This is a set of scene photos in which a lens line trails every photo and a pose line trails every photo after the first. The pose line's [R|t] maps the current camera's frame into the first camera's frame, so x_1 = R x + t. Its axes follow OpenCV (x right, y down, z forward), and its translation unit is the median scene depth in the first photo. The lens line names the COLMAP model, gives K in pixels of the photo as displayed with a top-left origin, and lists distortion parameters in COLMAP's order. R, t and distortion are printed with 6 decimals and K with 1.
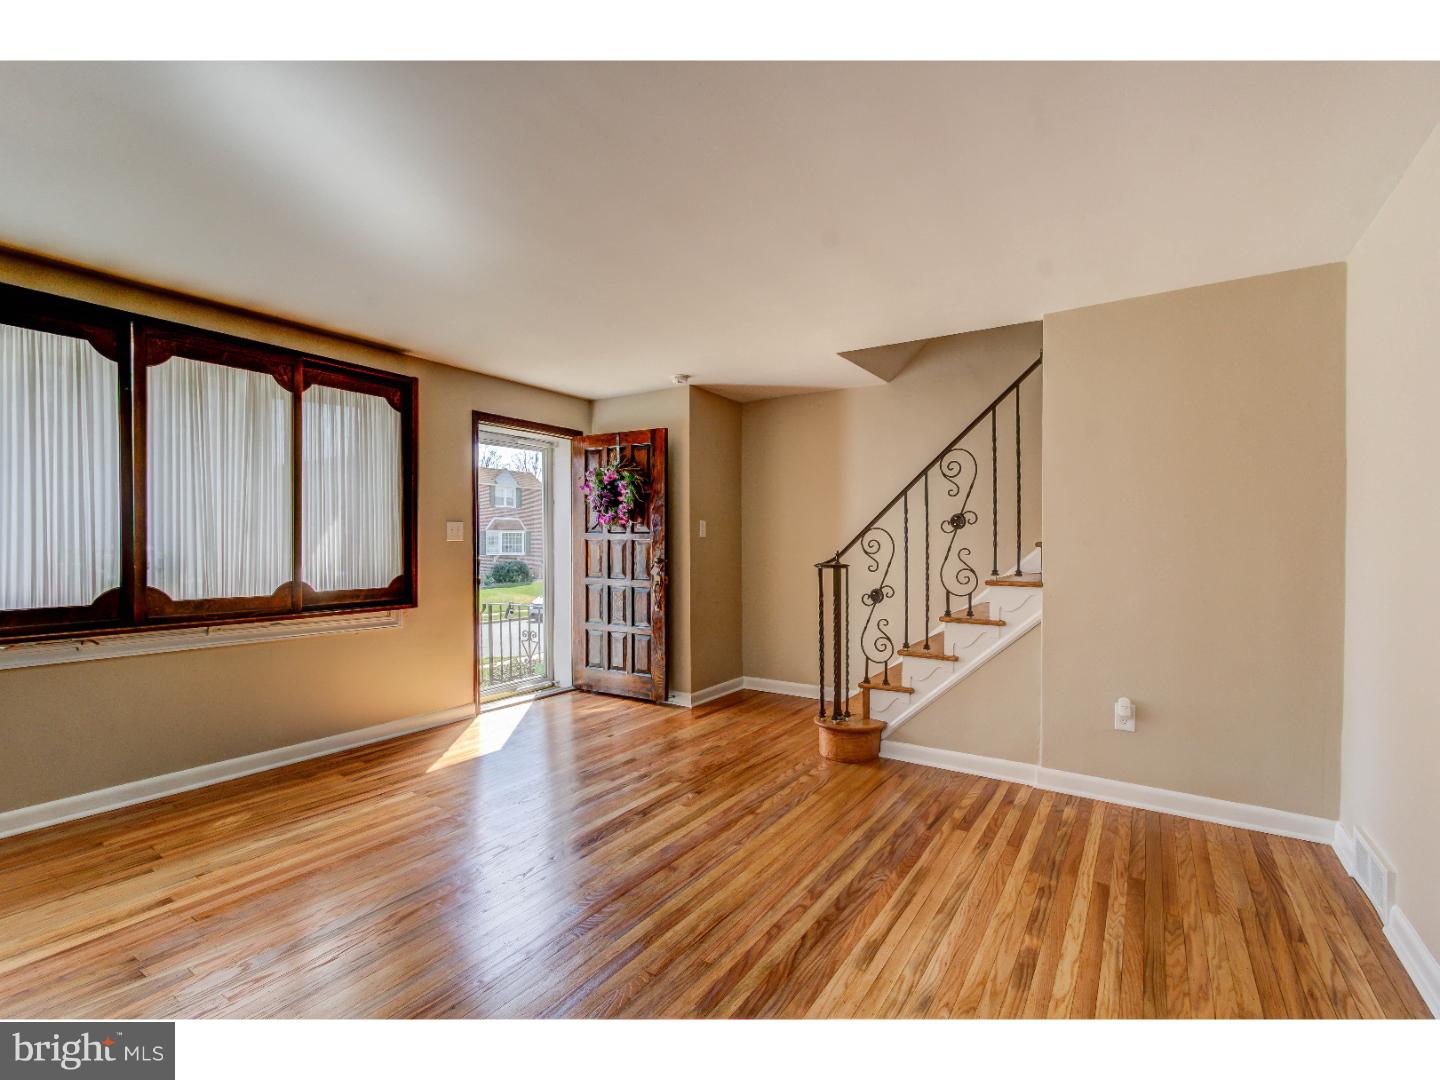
lens RADIAL K [[651.3, 0, 719.8], [0, 651.3, 544.9], [0, 0, 1]] dist [-0.005165, 0.000369]
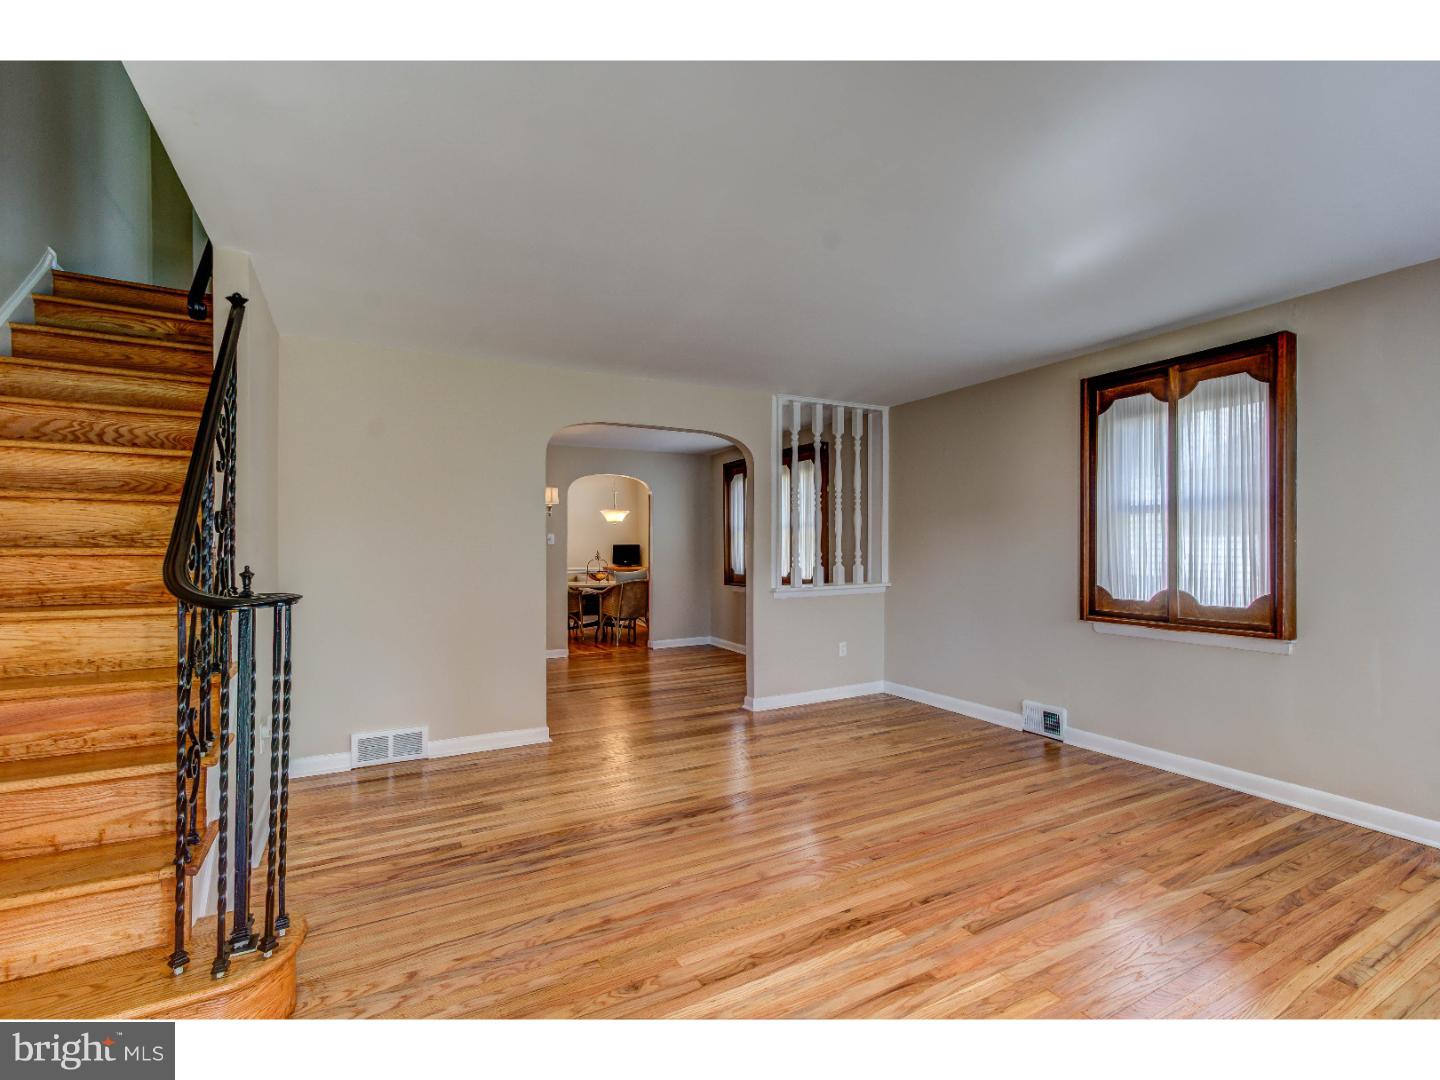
lens RADIAL K [[651.3, 0, 716.8], [0, 651.3, 543.7], [0, 0, 1]] dist [-0.005165, 0.000369]
pose [[-0.883890, -0.000175, 0.467694, -0.357984], [-0.003400, 0.999976, -0.006051, -0.007366], [-0.467682, -0.006939, -0.883870, 1.423114]]
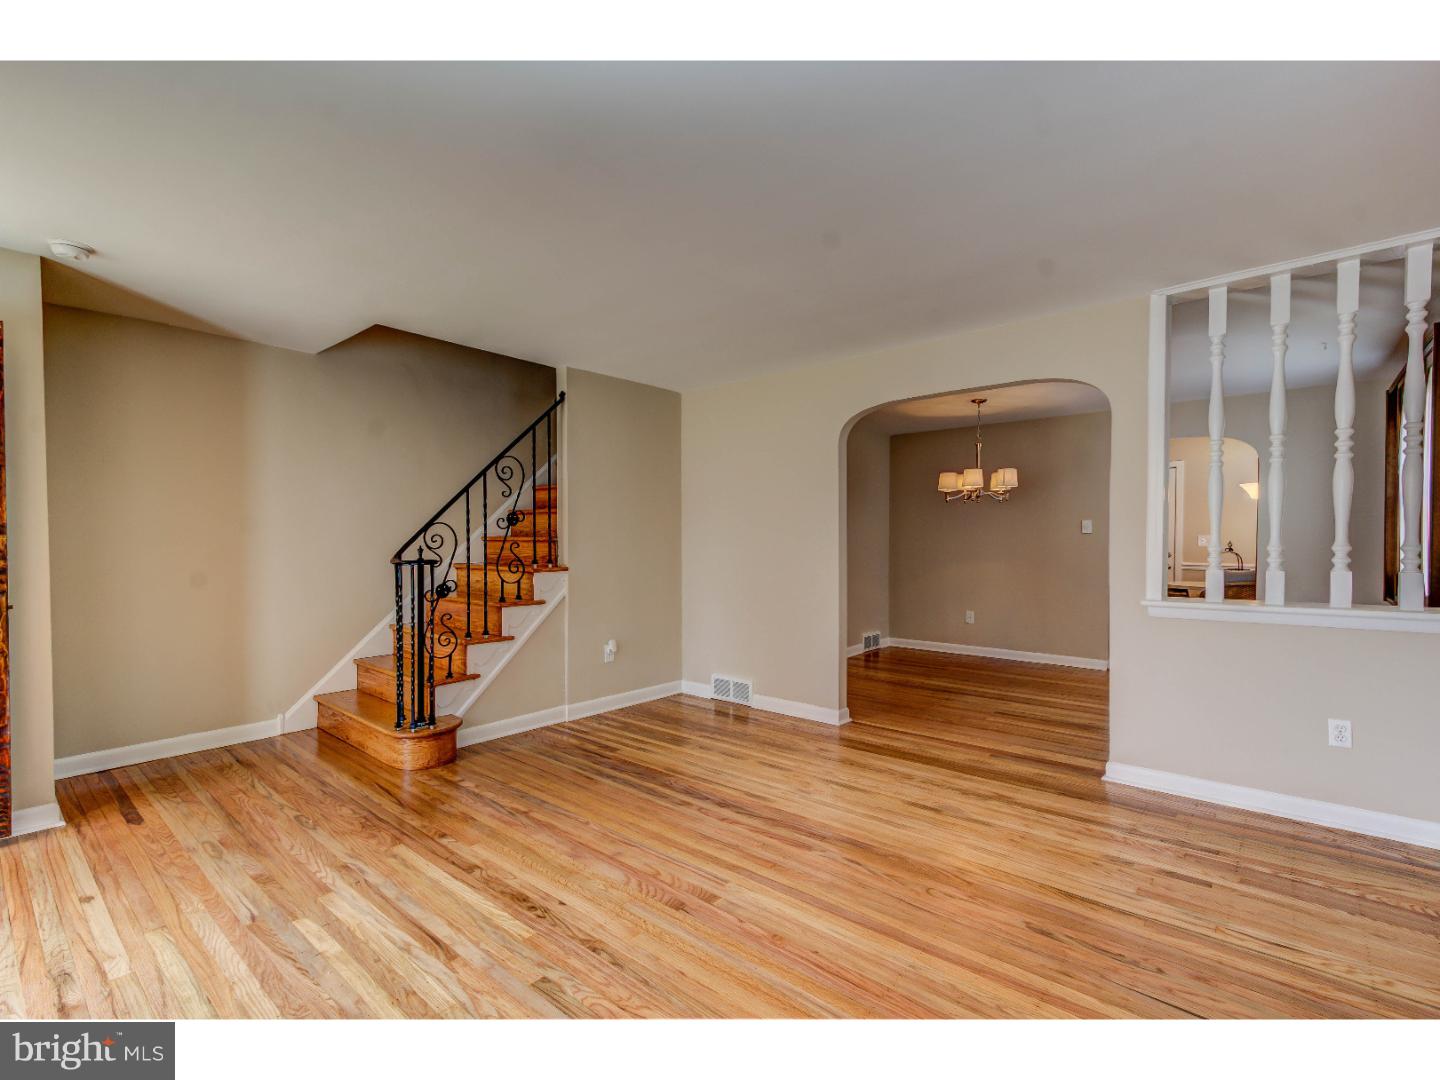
lens RADIAL K [[651.3, 0, 721.3], [0, 651.3, 539.9], [0, 0, 1]] dist [-0.005165, 0.000369]
pose [[0.116870, -0.004848, 0.993135, -0.798124], [-0.001860, 0.999985, 0.005100, -0.006340], [-0.993145, -0.002443, 0.116859, 0.528680]]
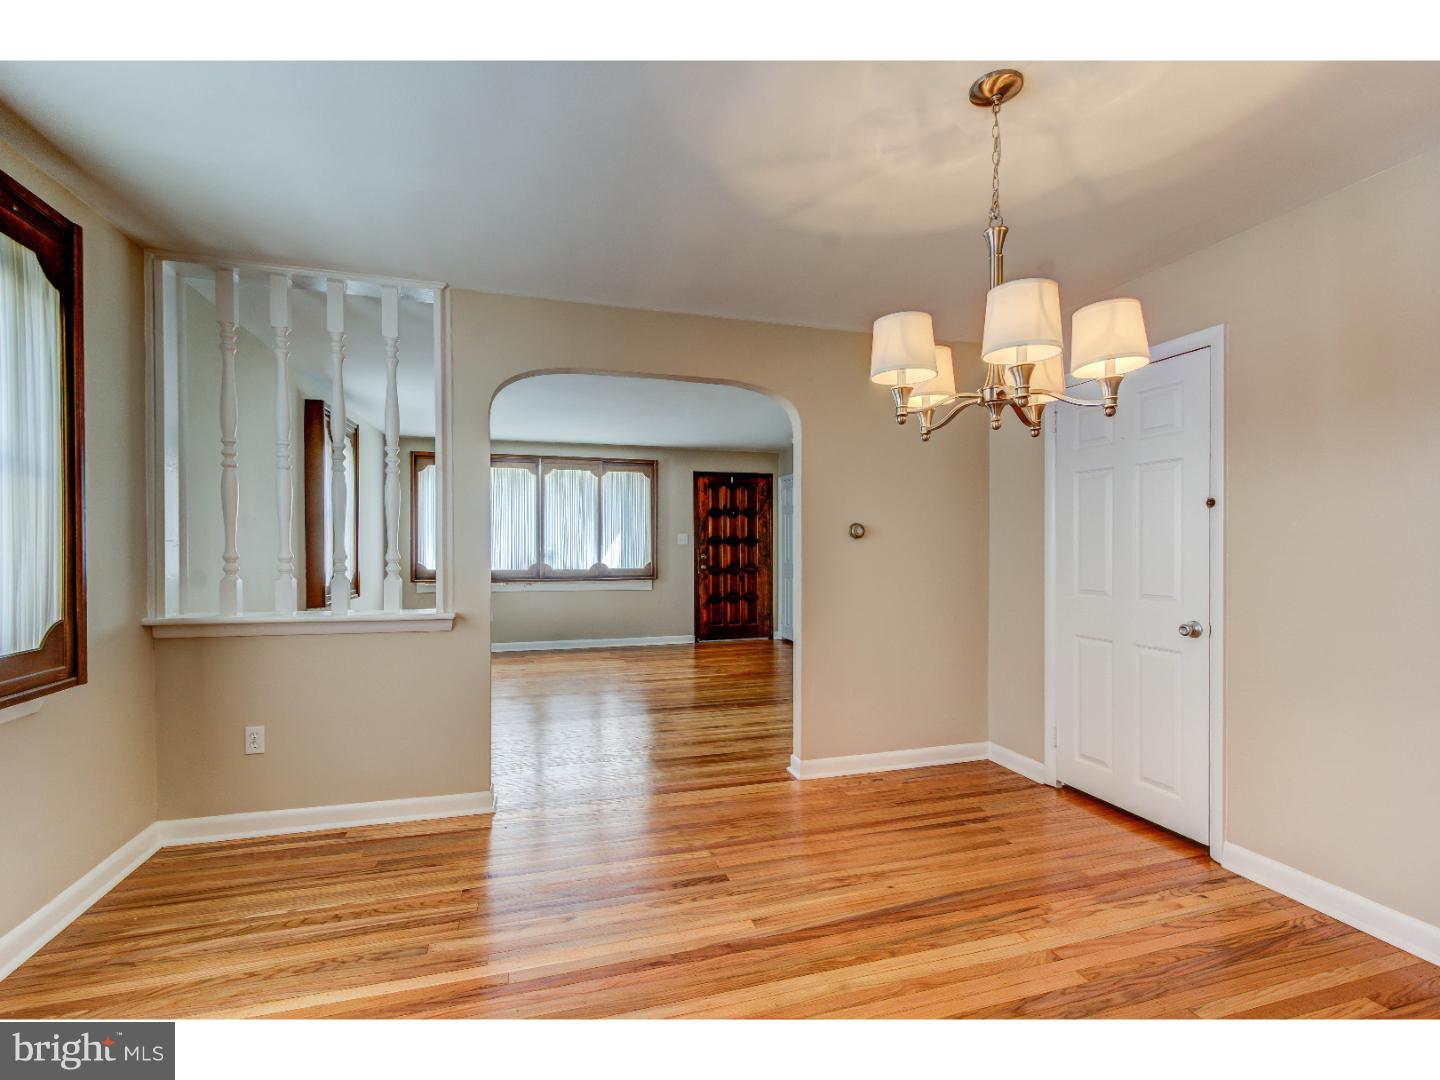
lens RADIAL K [[651.3, 0, 723.2], [0, 651.3, 545.8], [0, 0, 1]] dist [-0.005165, 0.000369]
pose [[0.772723, -0.002928, -0.634736, 1.122634], [0.000137, 0.999990, -0.004446, 0.006494], [0.634743, 0.003348, 0.772716, -0.447171]]
